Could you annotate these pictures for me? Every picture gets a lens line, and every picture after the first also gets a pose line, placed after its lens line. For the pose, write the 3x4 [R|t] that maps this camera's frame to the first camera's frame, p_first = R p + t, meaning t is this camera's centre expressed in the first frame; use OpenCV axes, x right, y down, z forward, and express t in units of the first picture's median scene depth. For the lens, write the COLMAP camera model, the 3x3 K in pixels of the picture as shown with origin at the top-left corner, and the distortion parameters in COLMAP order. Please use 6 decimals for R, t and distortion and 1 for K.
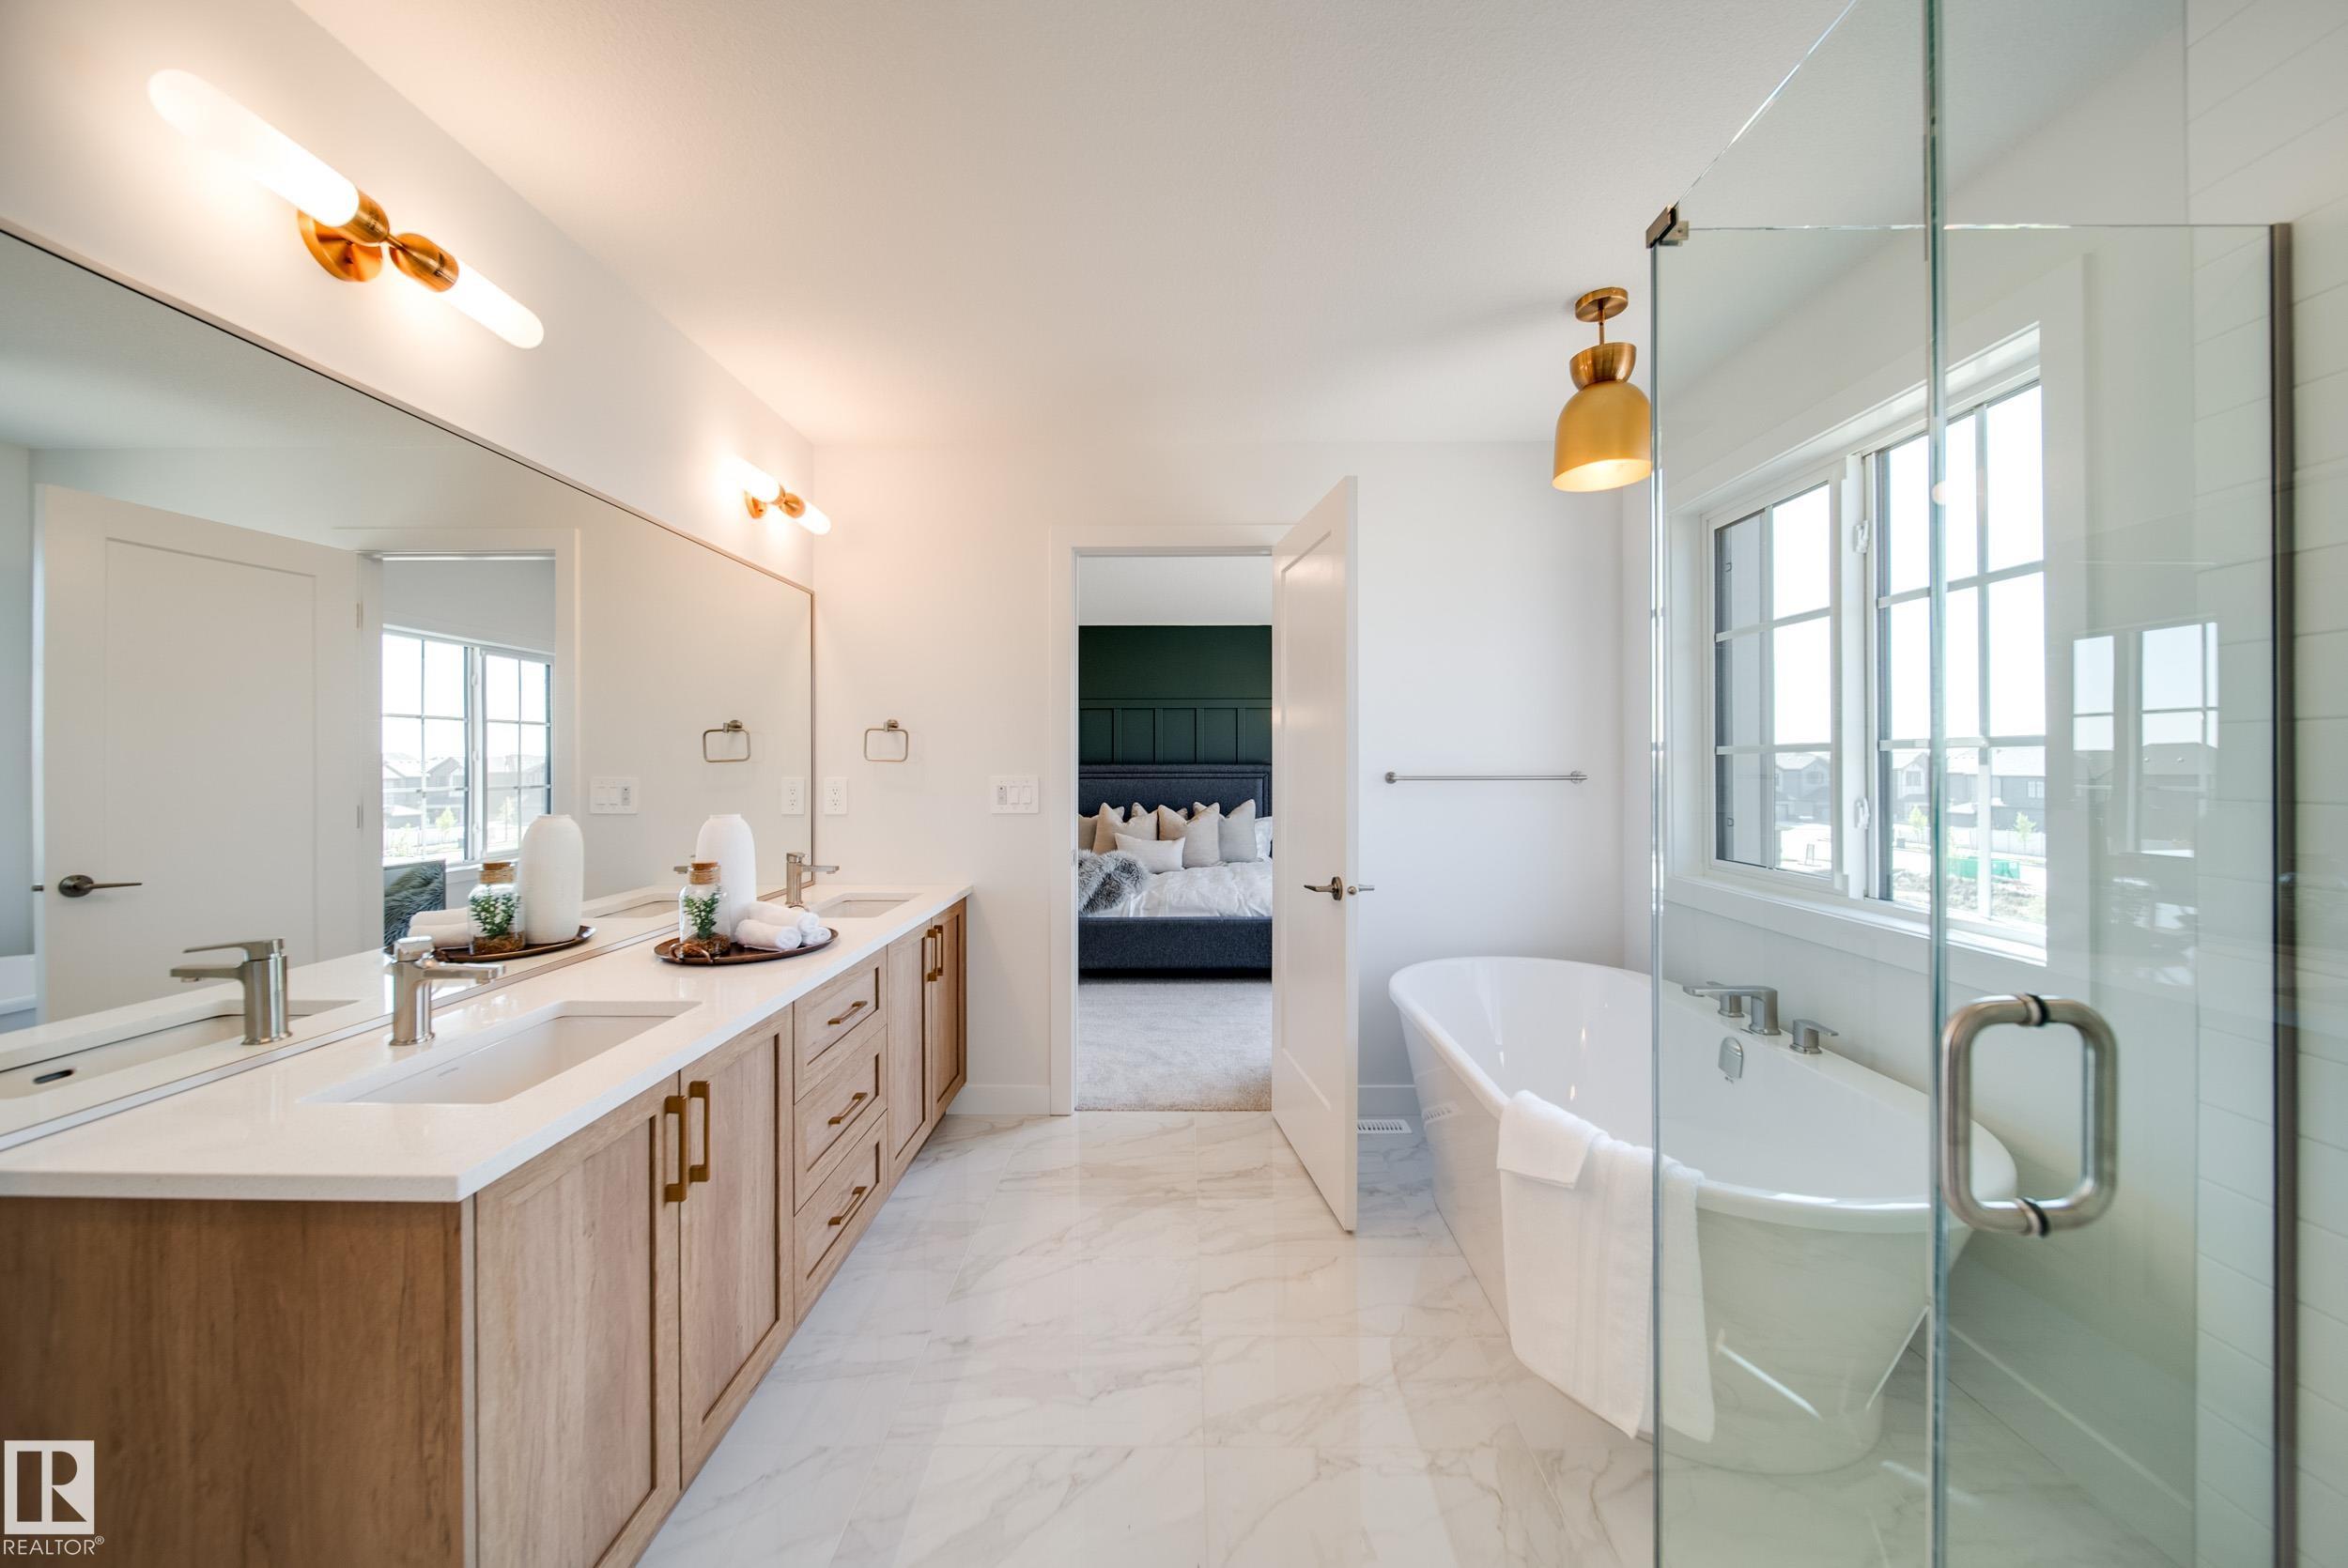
lens RADIAL K [[822.9, 0, 1171.7], [0, 822.9, 763.7], [0, 0, 1]] dist [-0.000283, -0.001777]
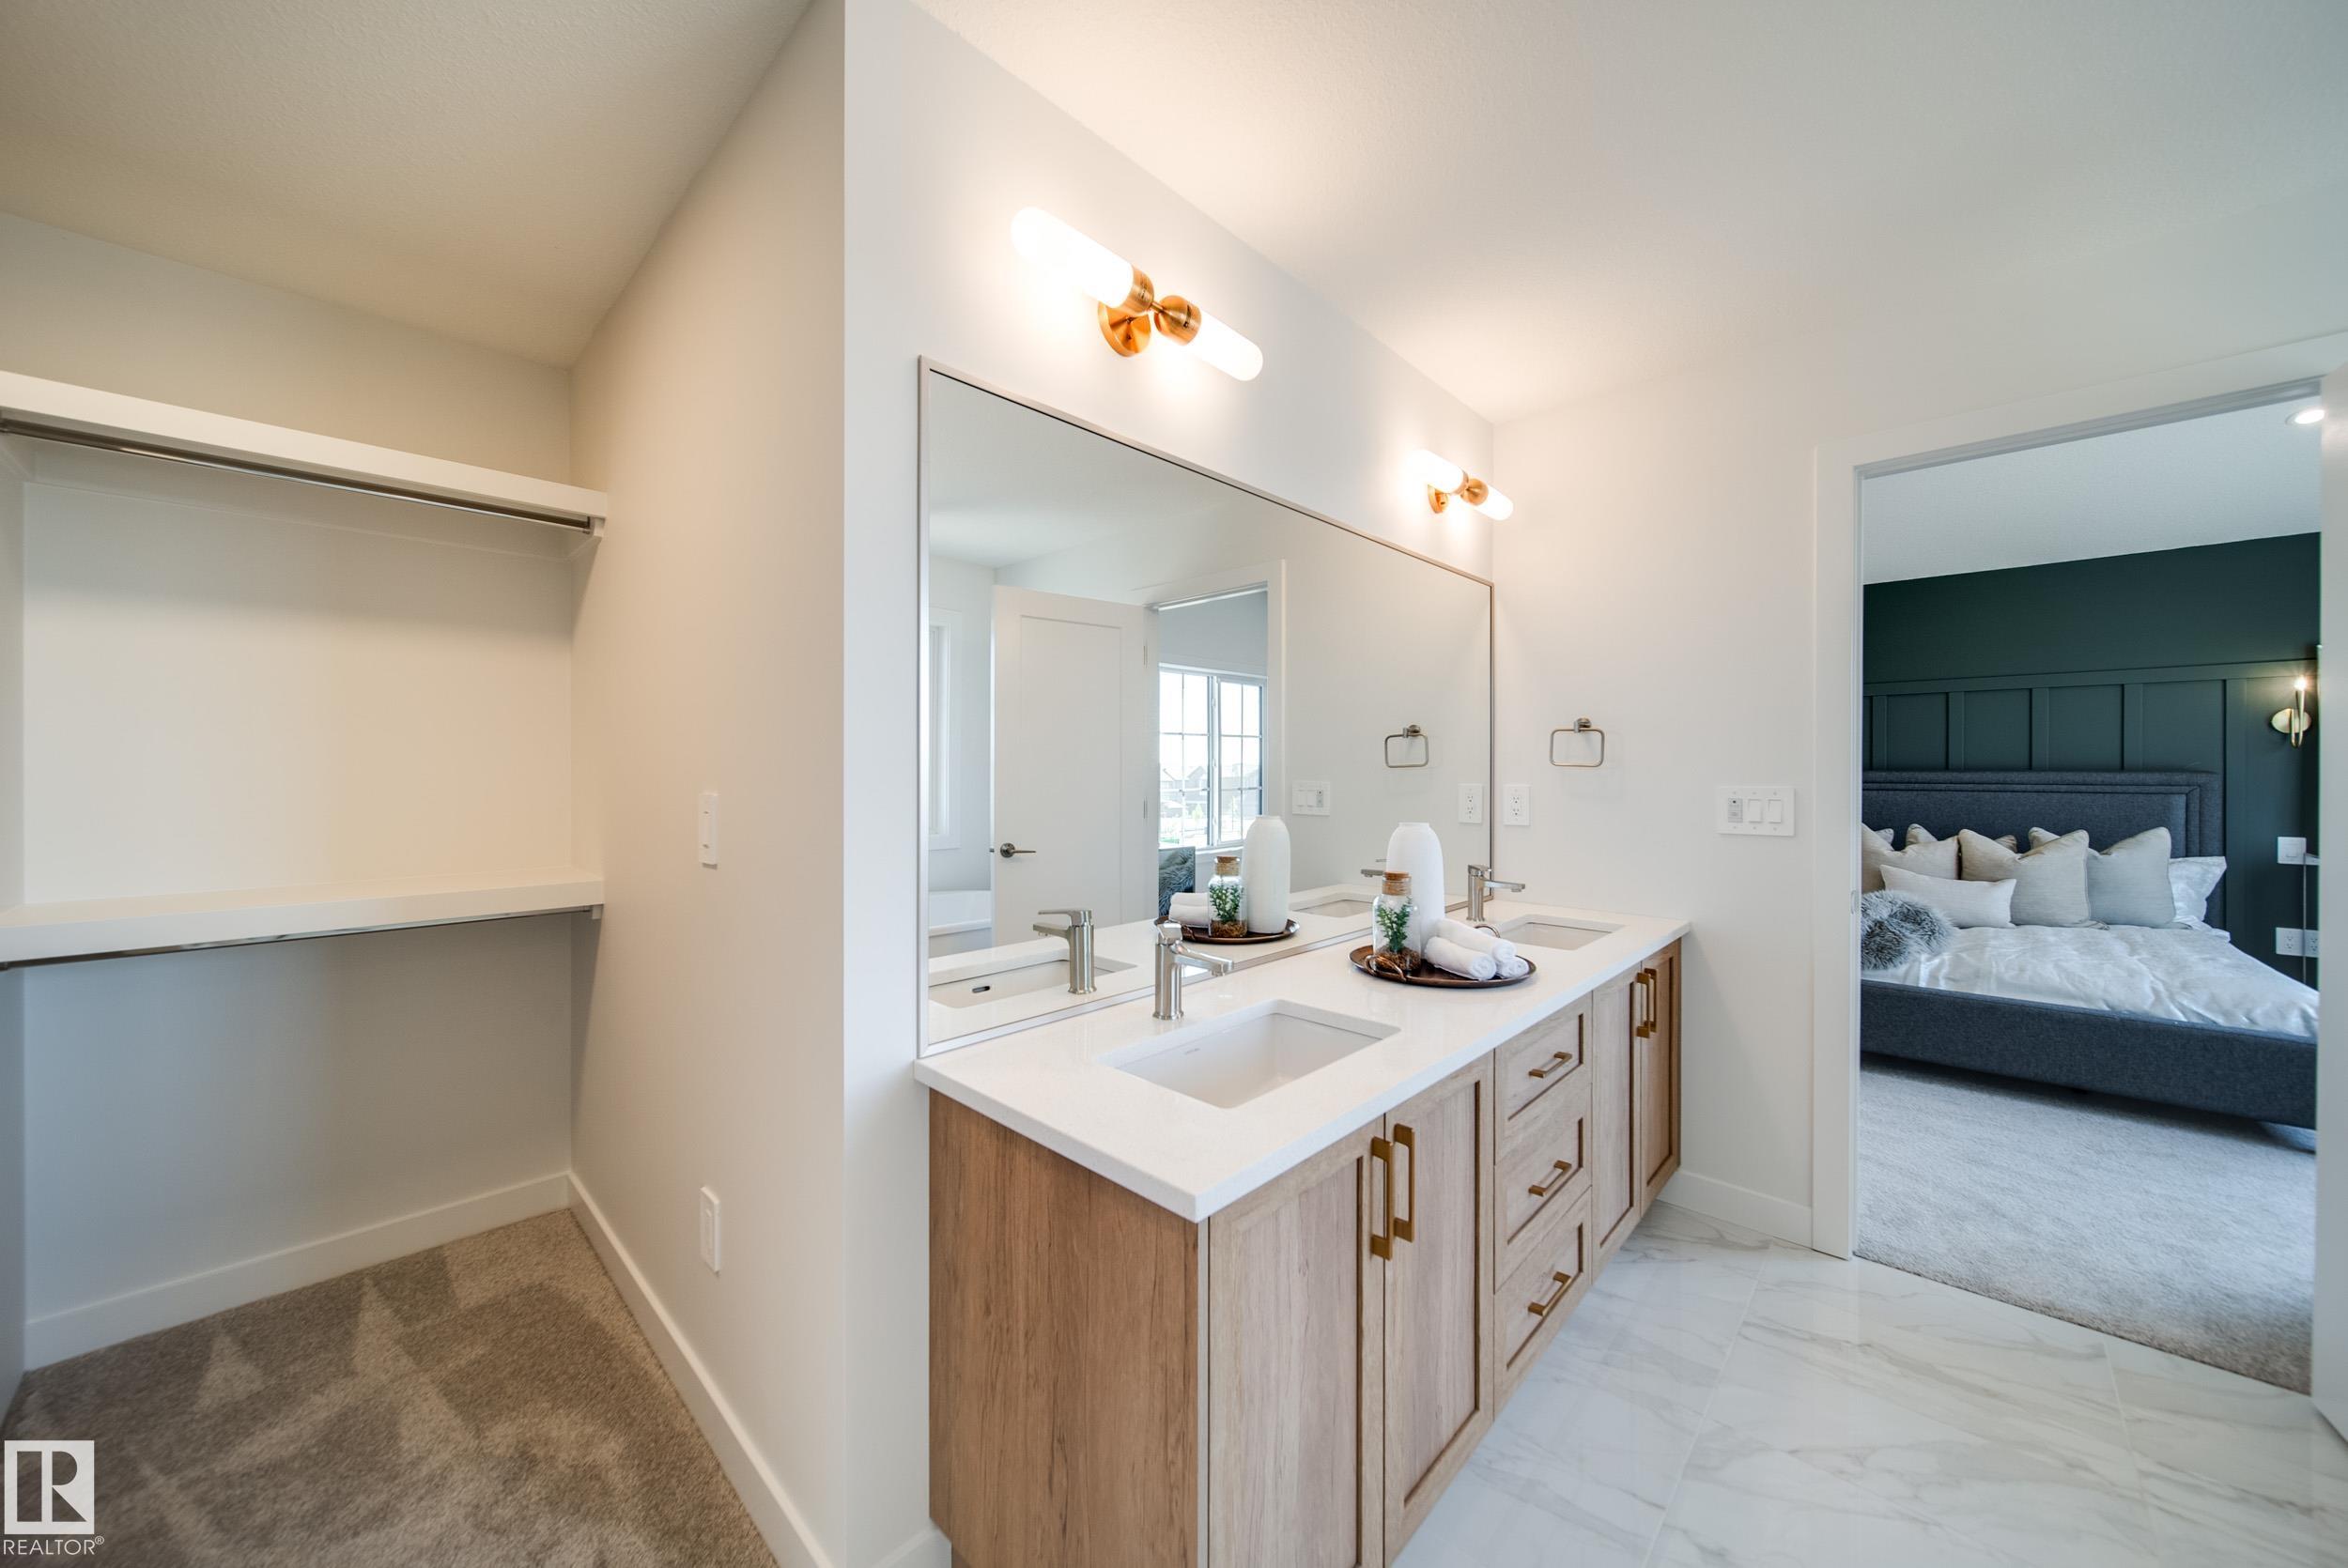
lens RADIAL K [[822.9, 0, 1170.8], [0, 822.9, 779.1], [0, 0, 1]] dist [-0.000283, -0.001777]
pose [[0.727906, 0.008966, -0.685618, -0.095738], [-0.001532, 0.999933, 0.011450, 0.001385], [0.685675, -0.007285, 0.727872, 0.115886]]
